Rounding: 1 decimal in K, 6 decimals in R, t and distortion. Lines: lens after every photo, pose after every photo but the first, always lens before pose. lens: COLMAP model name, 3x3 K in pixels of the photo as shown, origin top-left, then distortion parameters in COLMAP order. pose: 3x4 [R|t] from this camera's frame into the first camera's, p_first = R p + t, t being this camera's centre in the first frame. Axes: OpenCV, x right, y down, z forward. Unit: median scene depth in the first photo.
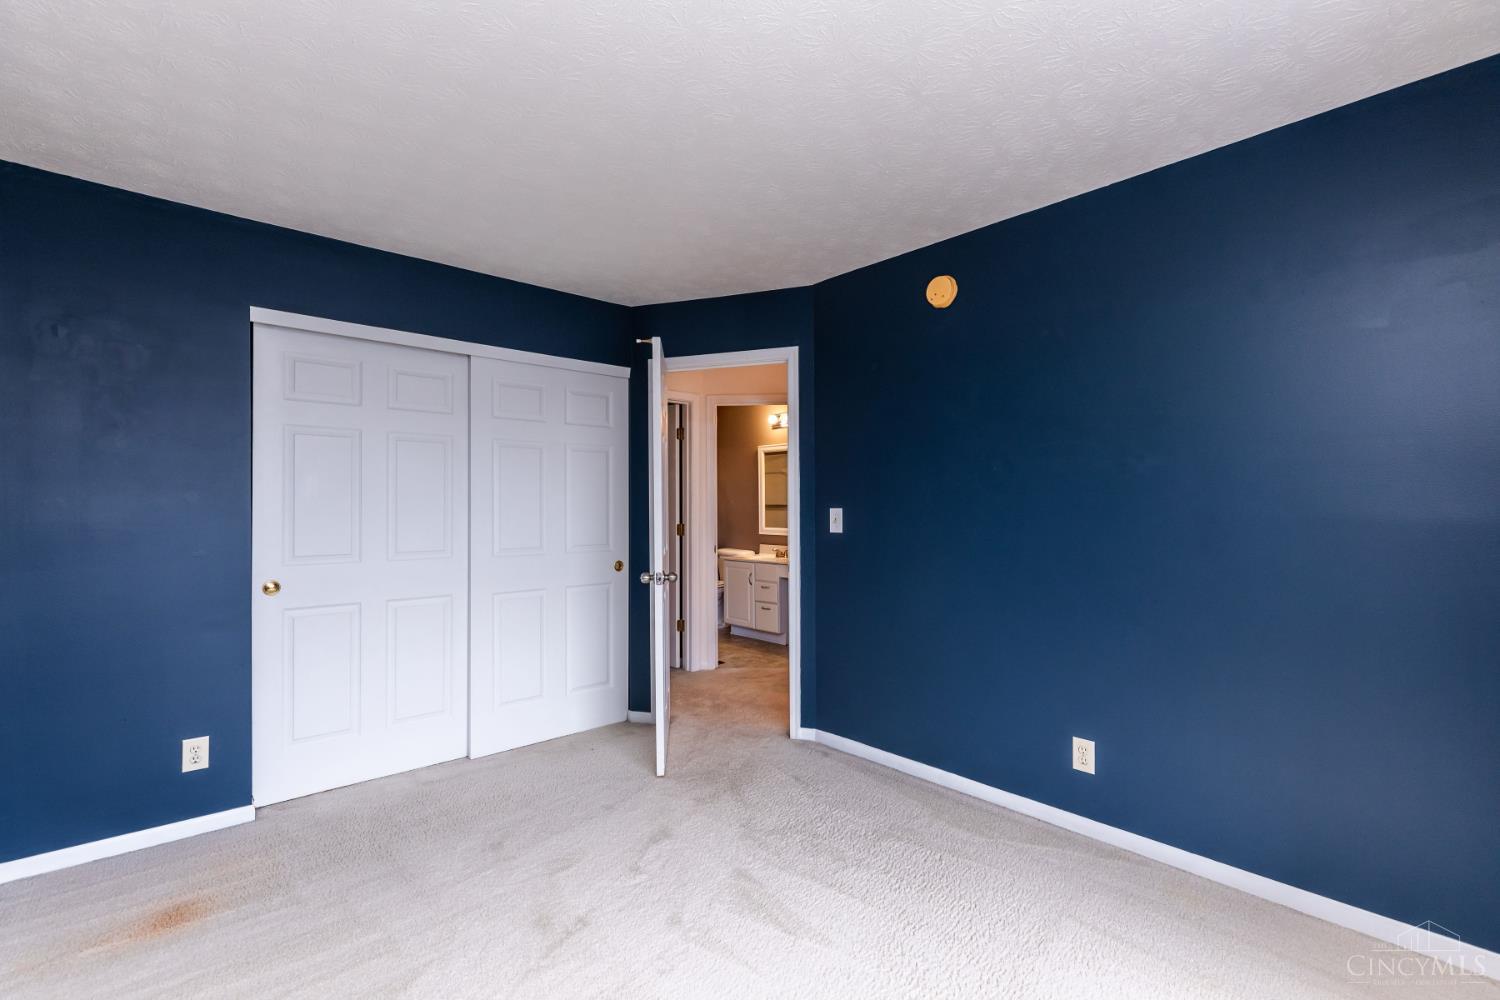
lens RADIAL K [[672.1, 0, 749.5], [0, 672.1, 500.4], [0, 0, 1]] dist [0.008045, -0.000541]
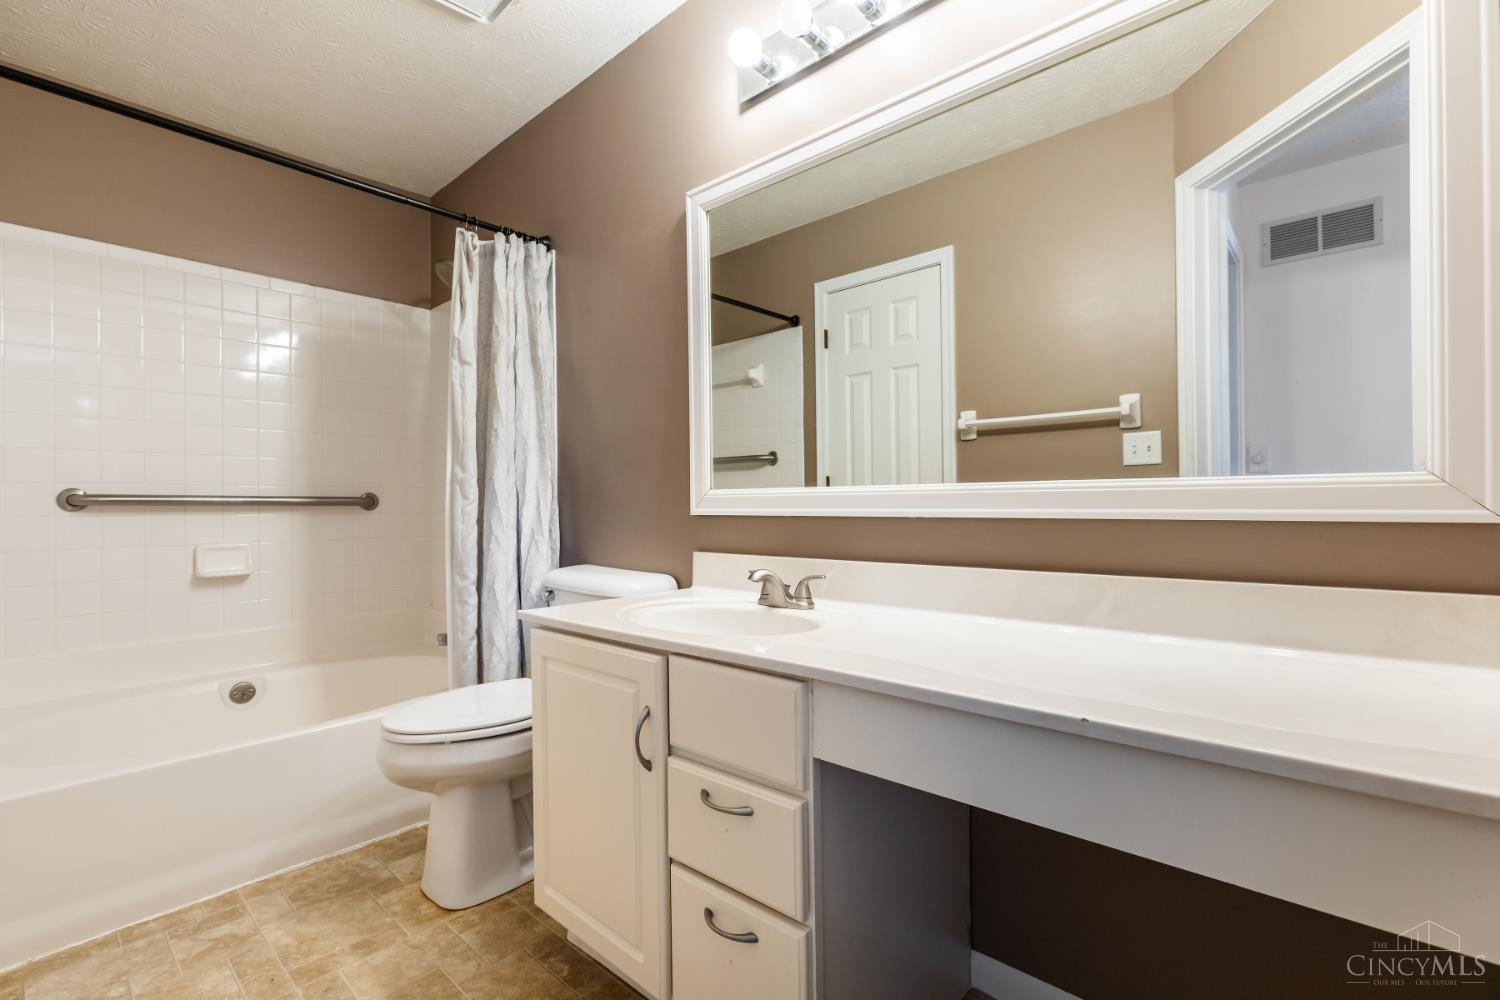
lens RADIAL K [[672.1, 0, 750.5], [0, 672.1, 501.8], [0, 0, 1]] dist [0.008045, -0.000541]
pose [[0.996743, -0.005286, 0.080474, 0.016777], [0.004911, 0.999976, 0.004858, 0.044771], [-0.080498, -0.004447, 0.996745, 0.737146]]
